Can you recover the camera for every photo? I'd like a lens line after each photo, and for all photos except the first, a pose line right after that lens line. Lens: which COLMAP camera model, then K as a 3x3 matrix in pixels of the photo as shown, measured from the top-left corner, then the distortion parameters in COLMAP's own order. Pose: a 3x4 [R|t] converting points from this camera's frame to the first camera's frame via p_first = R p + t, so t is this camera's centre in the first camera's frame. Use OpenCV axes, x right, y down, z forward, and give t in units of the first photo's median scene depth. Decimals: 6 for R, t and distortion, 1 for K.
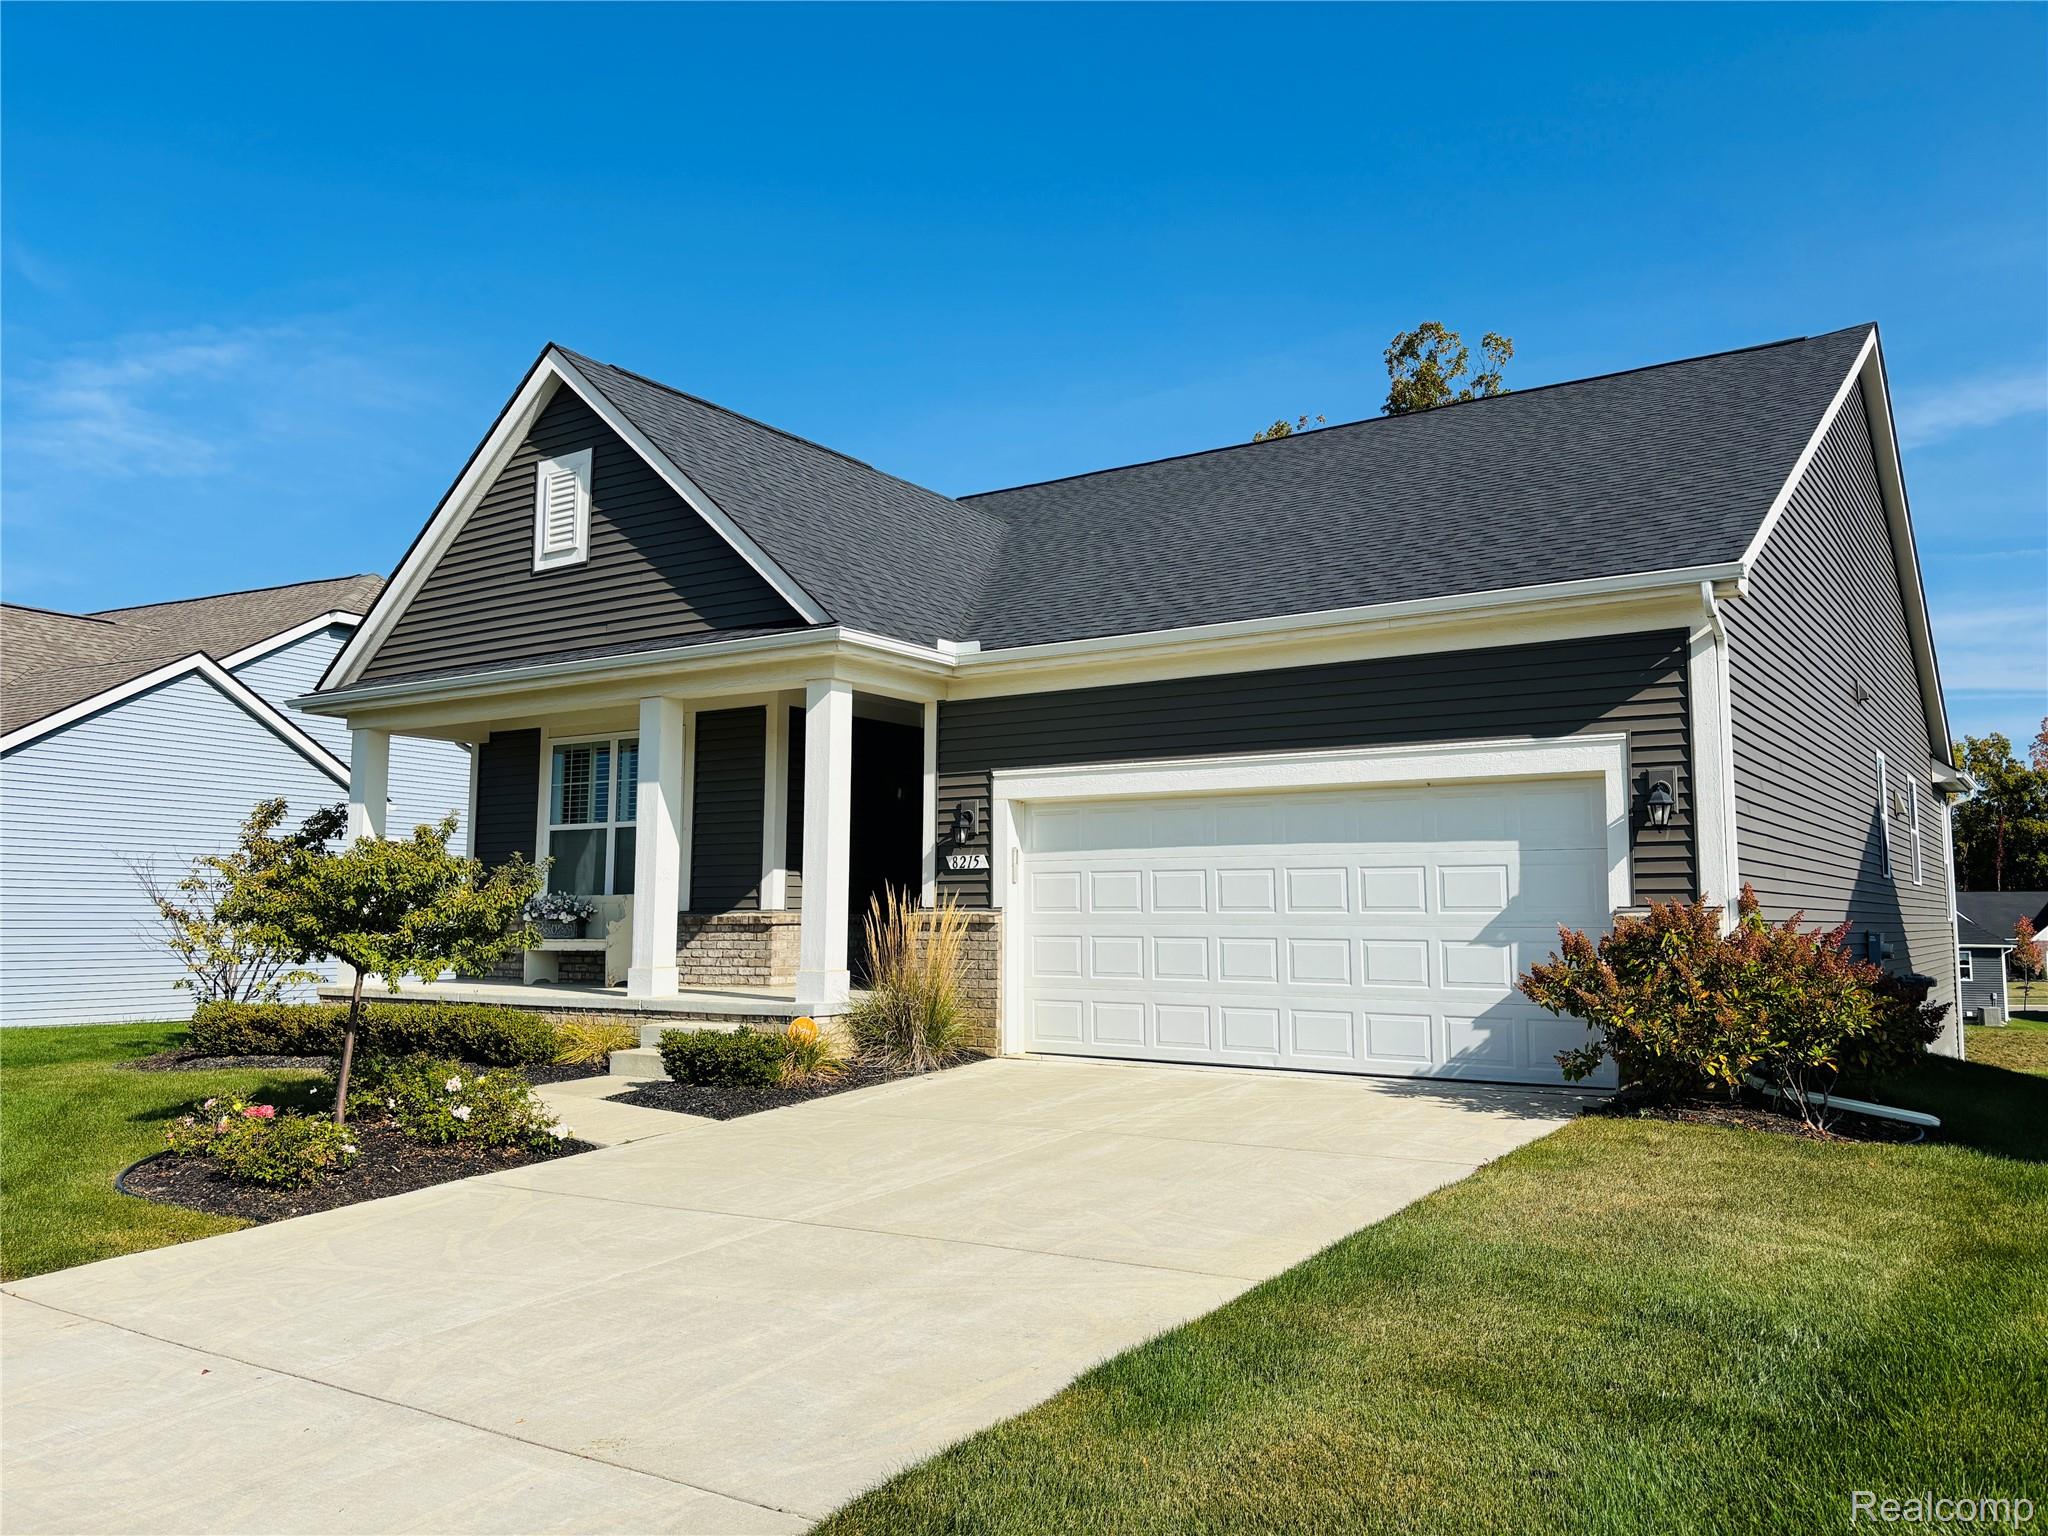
lens RADIAL K [[1549.6, 0, 1031.2], [0, 1549.6, 753.1], [0, 0, 1]] dist [0.072812, -0.001428]
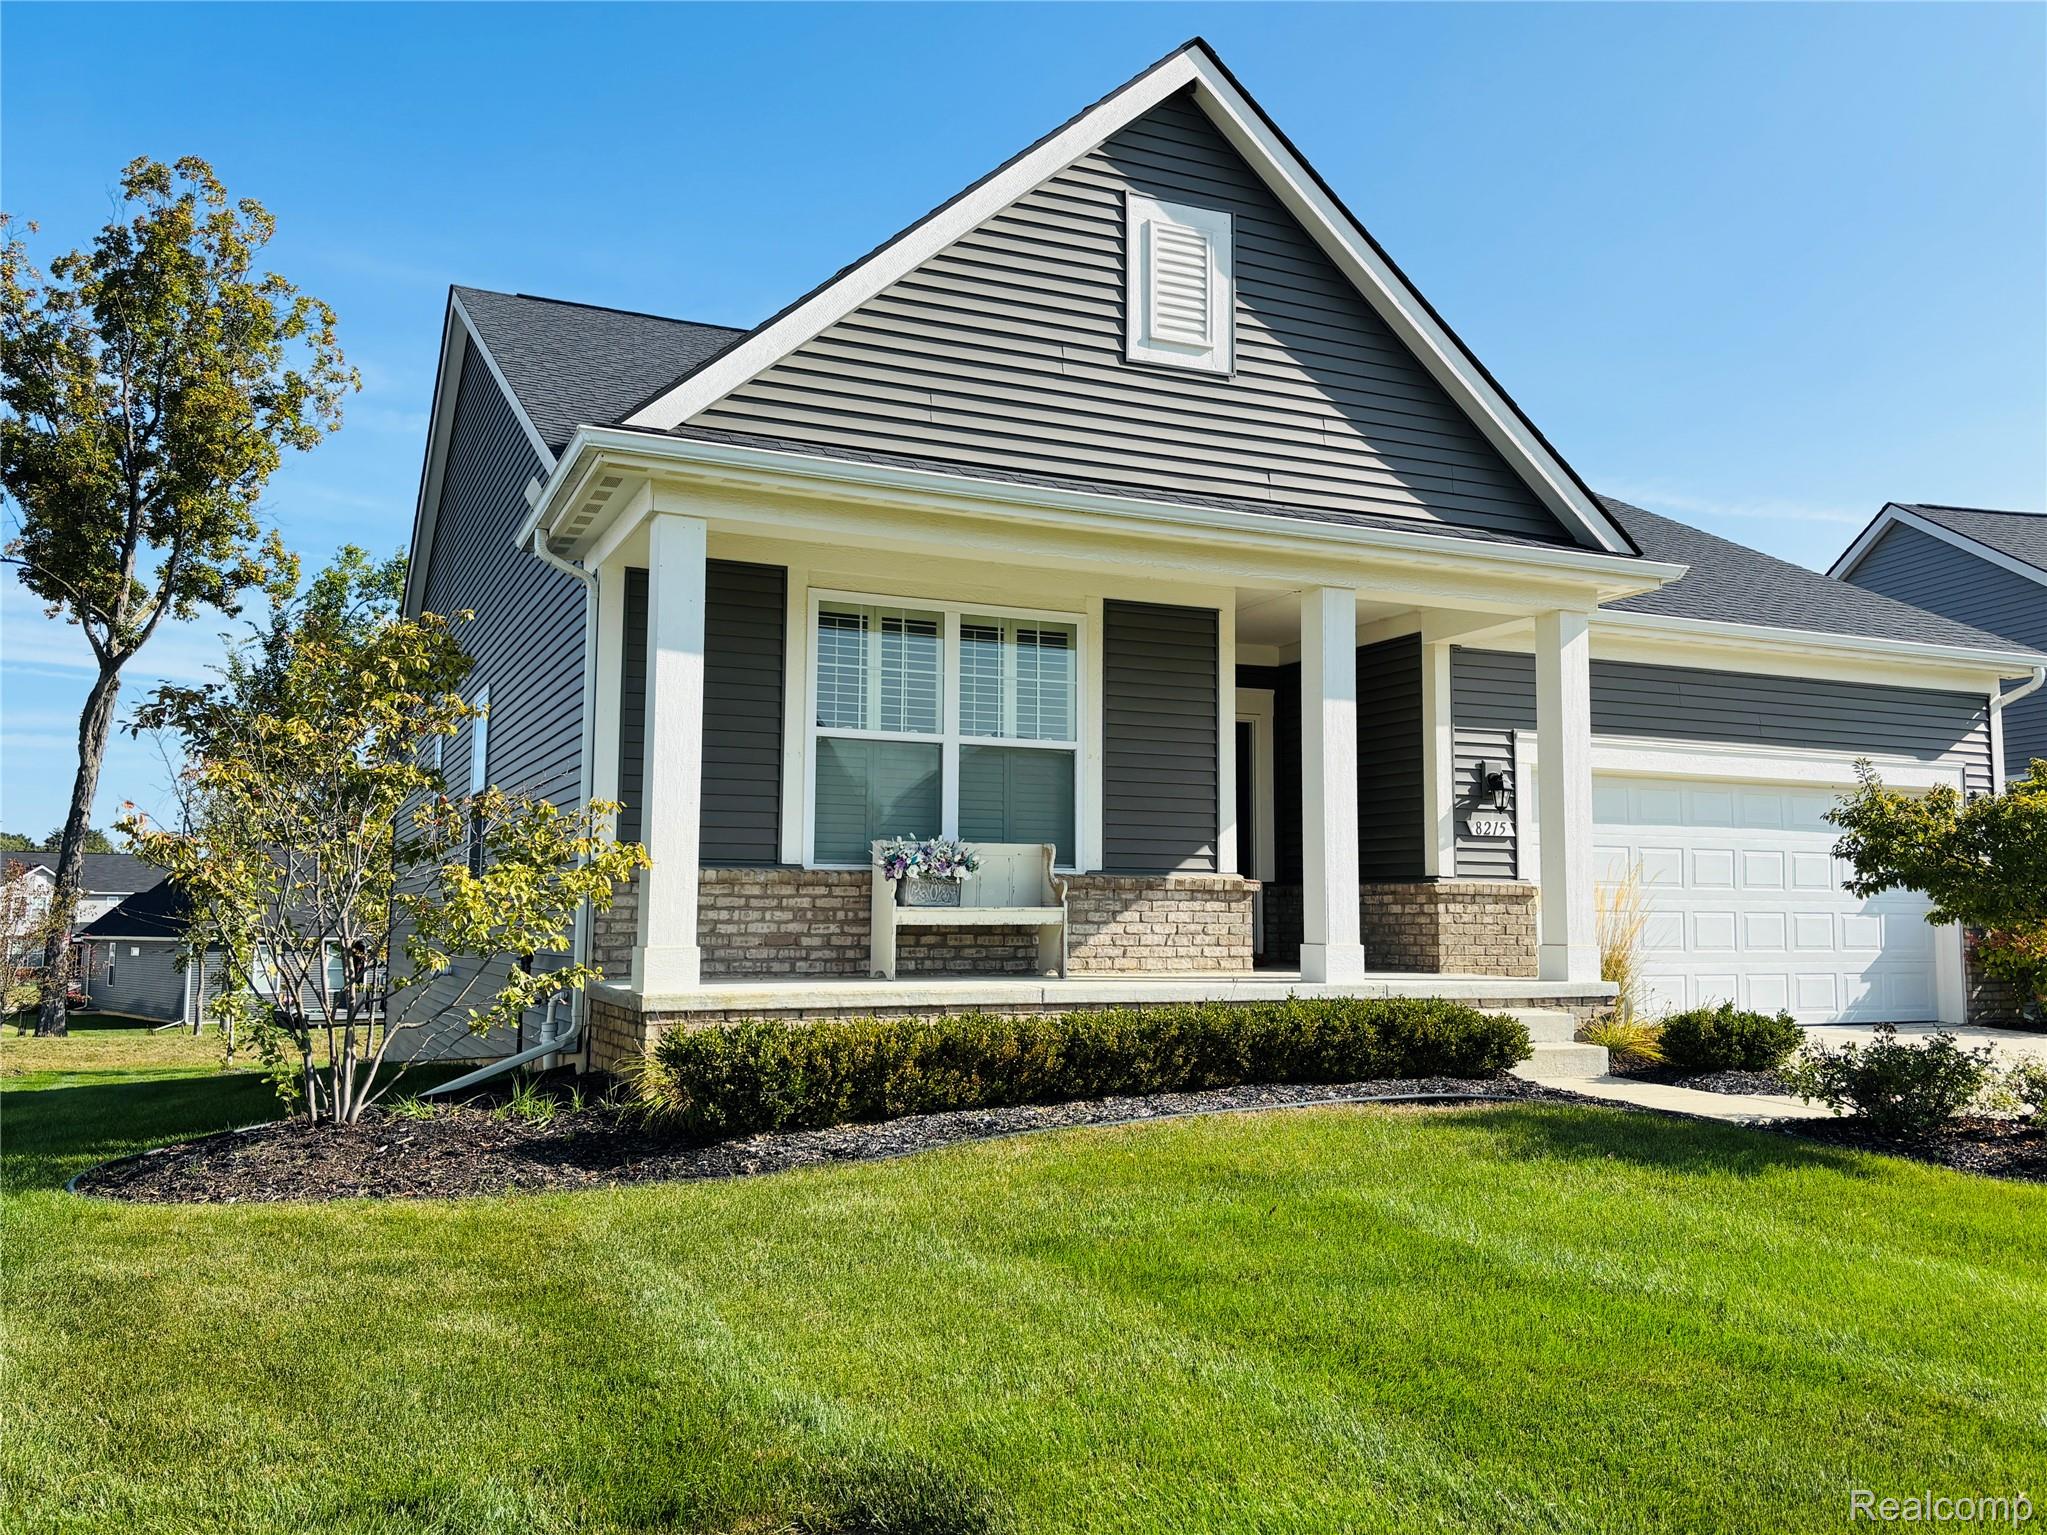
lens RADIAL K [[1646.3, 0, 1023.5], [0, 1646.3, 767.5], [0, 0, 1]] dist [0.054841, -0.002400]
pose [[0.525699, 0.078055, 0.847082, -1.016129], [-0.098210, 0.994692, -0.030707, 0.092034], [-0.844982, -0.067050, 0.530574, 0.715332]]
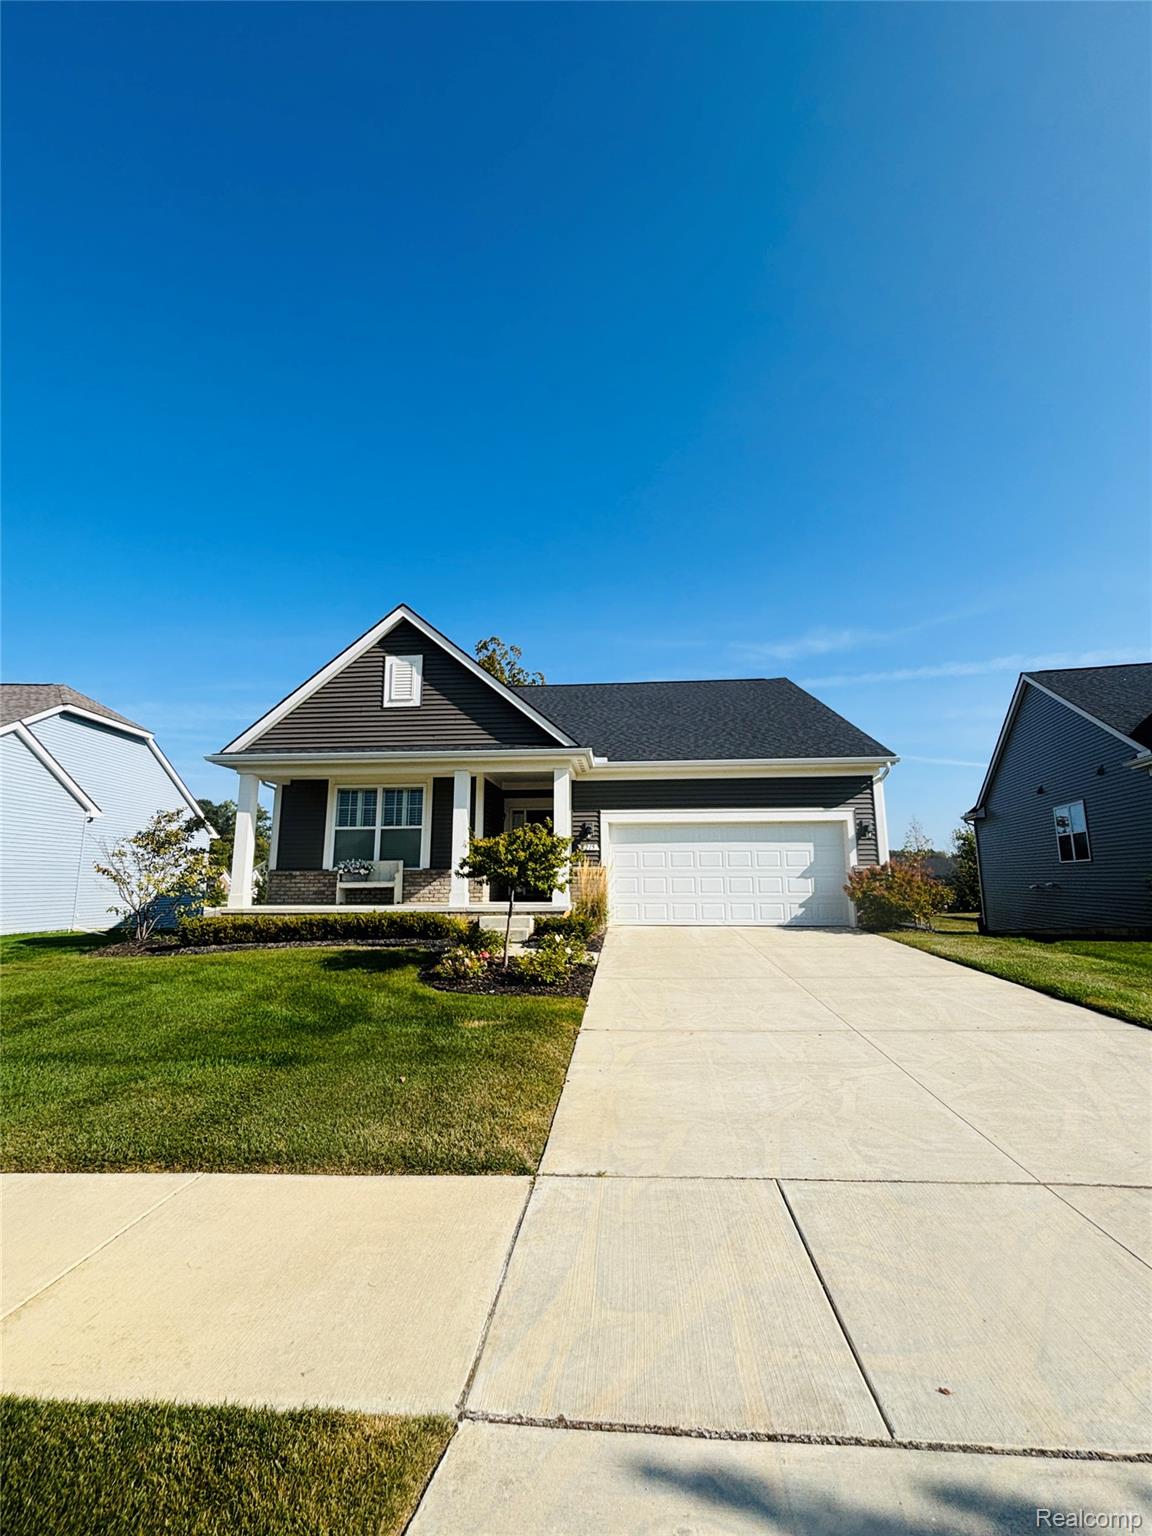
lens RADIAL K [[654.2, 0, 576.0], [0, 654.2, 768.0], [0, 0, 1]] dist [0.020952, 0.000058]
pose [[0.871397, 0.074956, 0.484819, -0.566063], [-0.045630, 0.996358, -0.072030, 0.020579], [-0.488452, 0.040644, 0.871643, 0.108740]]
